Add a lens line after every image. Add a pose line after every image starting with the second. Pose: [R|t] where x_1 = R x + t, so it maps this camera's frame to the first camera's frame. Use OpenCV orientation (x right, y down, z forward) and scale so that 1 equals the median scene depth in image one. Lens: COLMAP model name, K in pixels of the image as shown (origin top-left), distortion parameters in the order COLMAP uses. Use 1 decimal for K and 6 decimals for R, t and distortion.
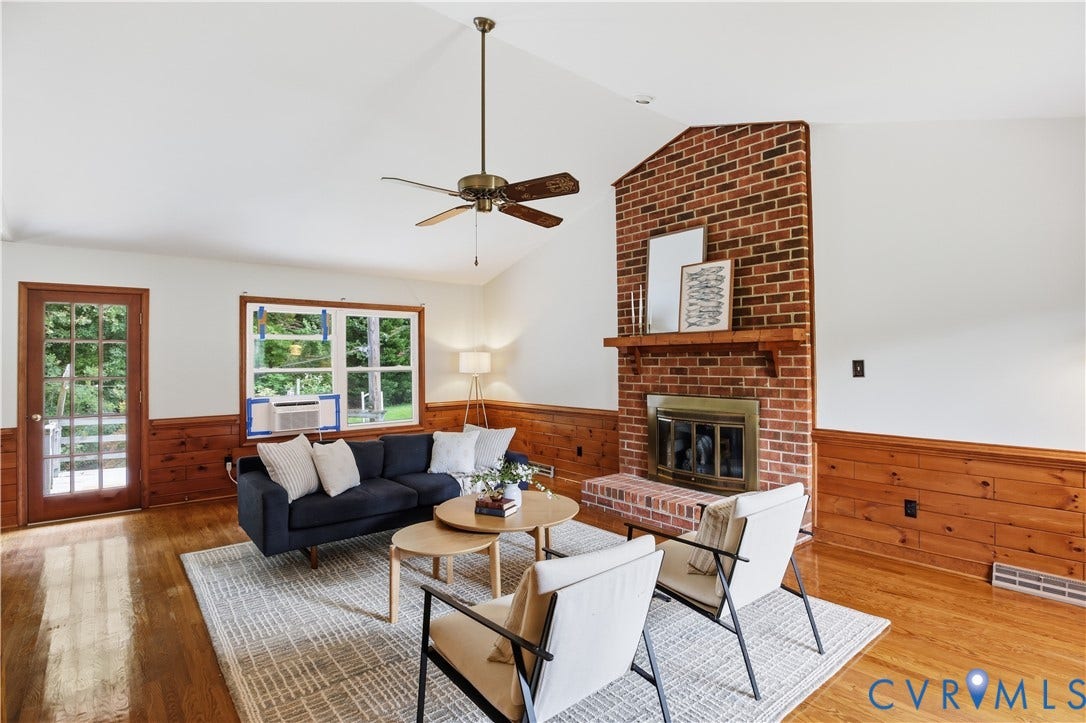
lens RADIAL K [[536.6, 0, 544.3], [0, 536.6, 350.4], [0, 0, 1]] dist [-0.021068, -0.004940]
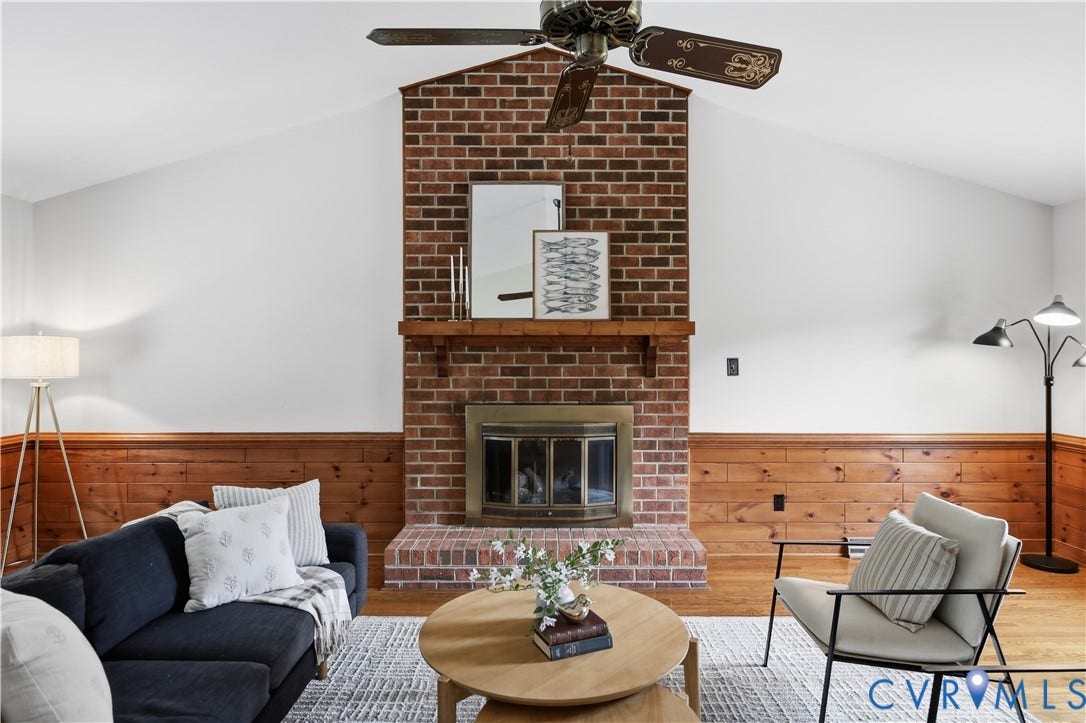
lens RADIAL K [[610.3, 0, 525.2], [0, 610.3, 356.5], [0, 0, 1]] dist [-0.010174, -0.000286]
pose [[0.640157, 0.013114, 0.768132, -0.417460], [-0.020990, 0.999780, 0.000425, 0.019025], [-0.767957, -0.016395, 0.640291, 0.484914]]
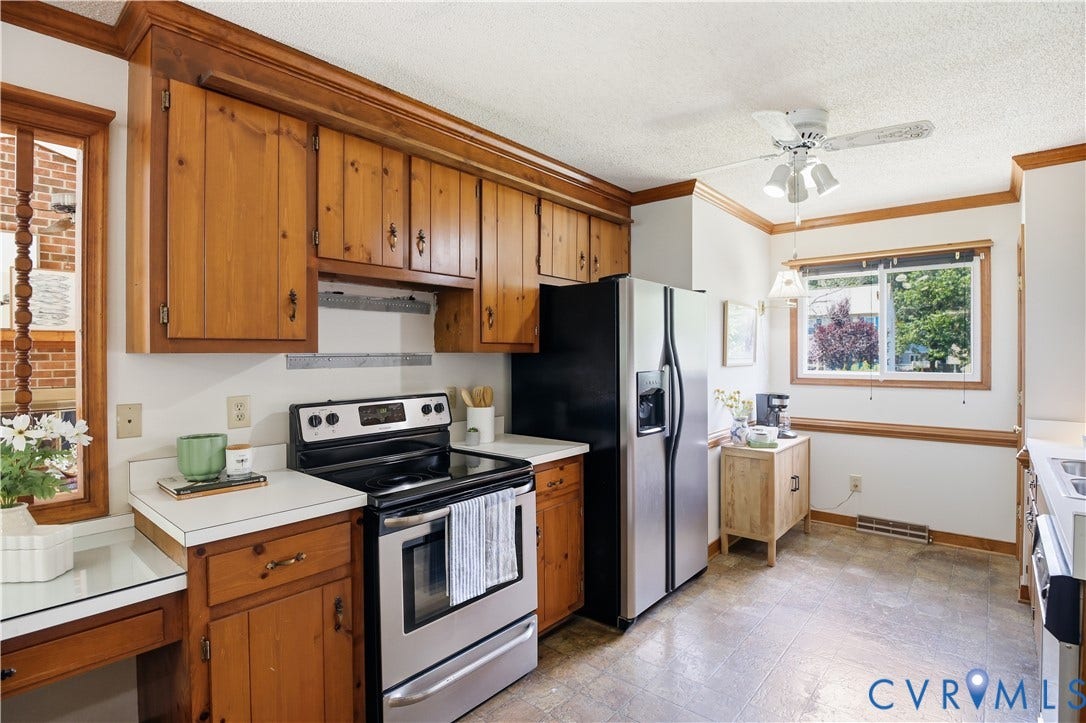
lens RADIAL K [[533.9, 0, 547.7], [0, 533.9, 351.9], [0, 0, 1]] dist [-0.021405, -0.004803]
pose [[-0.148921, 0.018634, 0.988673, -0.975760], [-0.008355, 0.999763, -0.020102, 0.013970], [-0.988814, -0.011254, -0.148730, 0.088740]]
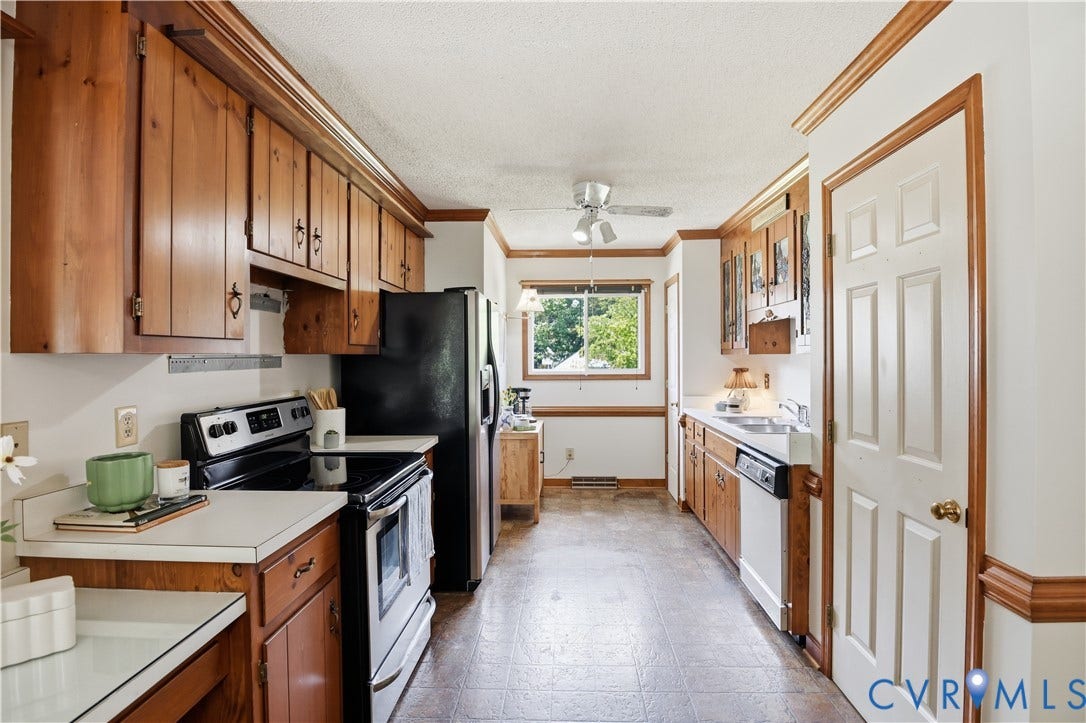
lens RADIAL K [[536.6, 0, 547.3], [0, 536.6, 353.4], [0, 0, 1]] dist [-0.021068, -0.004940]
pose [[-0.731348, 0.019675, 0.681720, -0.949200], [0.005079, 0.999713, -0.023403, 0.018171], [-0.681985, -0.013654, -0.731238, 0.379284]]
